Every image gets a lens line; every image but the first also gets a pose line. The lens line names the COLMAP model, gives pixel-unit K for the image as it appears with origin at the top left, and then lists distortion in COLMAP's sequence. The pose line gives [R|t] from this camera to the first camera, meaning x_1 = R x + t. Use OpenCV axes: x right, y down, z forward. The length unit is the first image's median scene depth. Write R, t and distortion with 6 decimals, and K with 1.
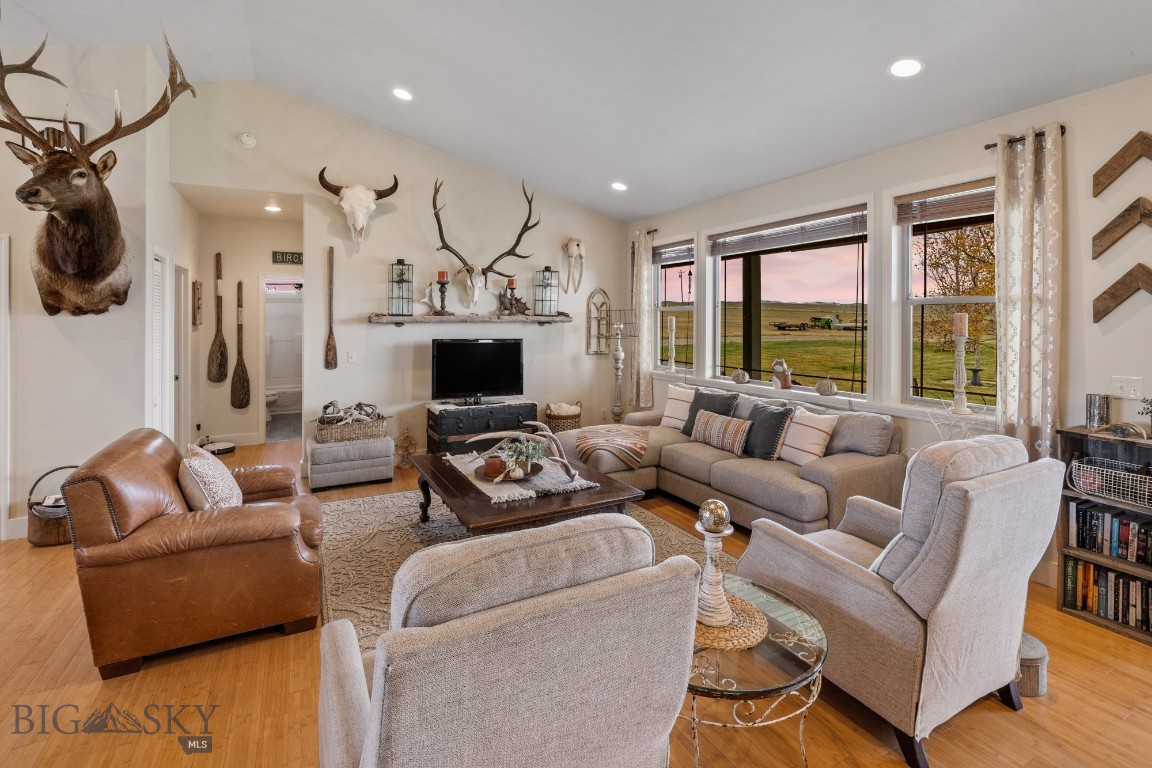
lens RADIAL K [[536.6, 0, 576.2], [0, 536.6, 322.7], [0, 0, 1]] dist [-0.008498, 0.000186]
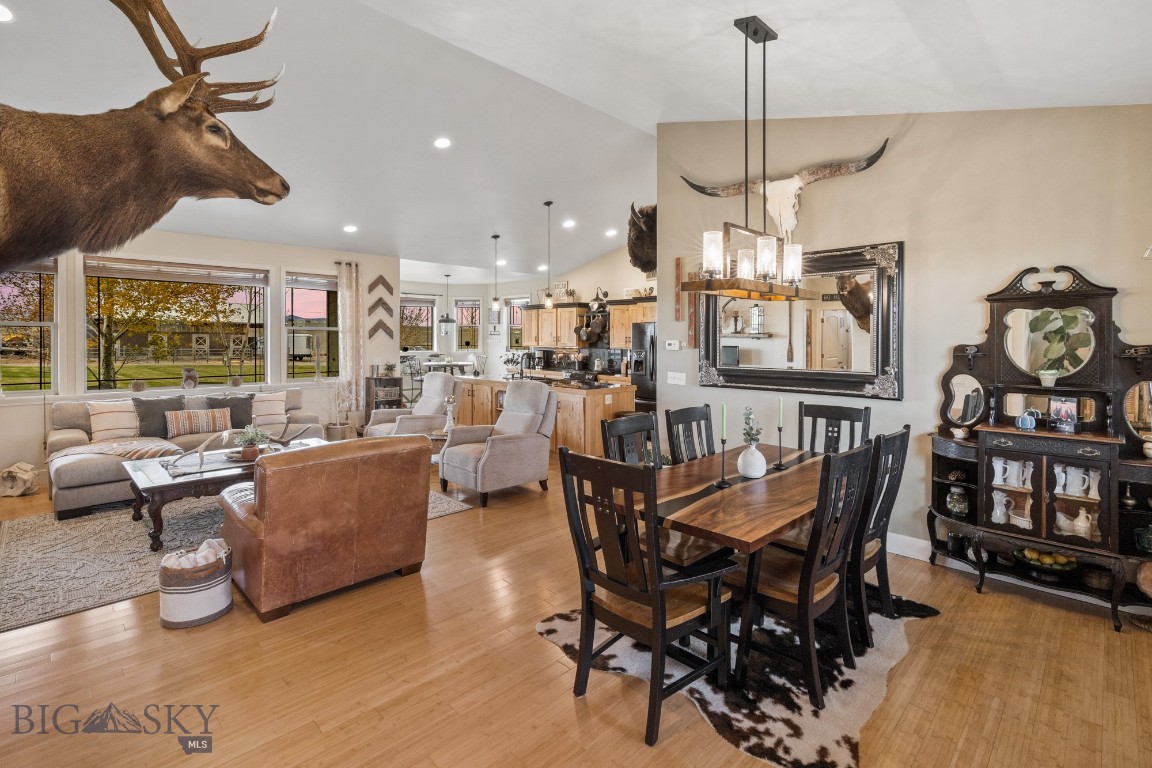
lens RADIAL K [[536.0, 0, 573.9], [0, 536.0, 339.7], [0, 0, 1]] dist [0.000937, 0.000652]
pose [[-0.300441, -0.003076, 0.953795, -1.009982], [-0.000043, 0.999995, 0.003211, -0.003889], [-0.953800, 0.000923, -0.300440, 0.418089]]
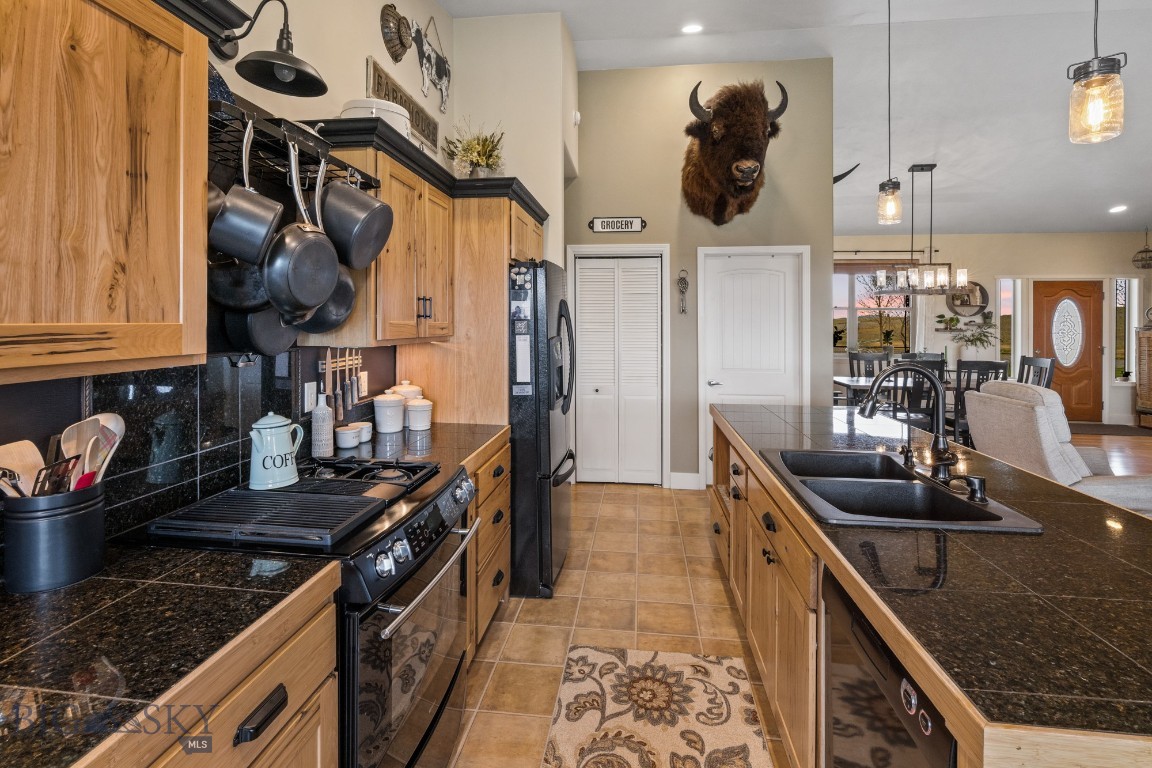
lens RADIAL K [[544.6, 0, 573.8], [0, 544.6, 321.0], [0, 0, 1]] dist [-0.001711, 0.000509]
pose [[-0.561563, 0.000289, -0.827434, 0.769849], [-0.008478, 0.999945, 0.006103, 0.008224], [0.827391, 0.010442, -0.561530, 0.127296]]
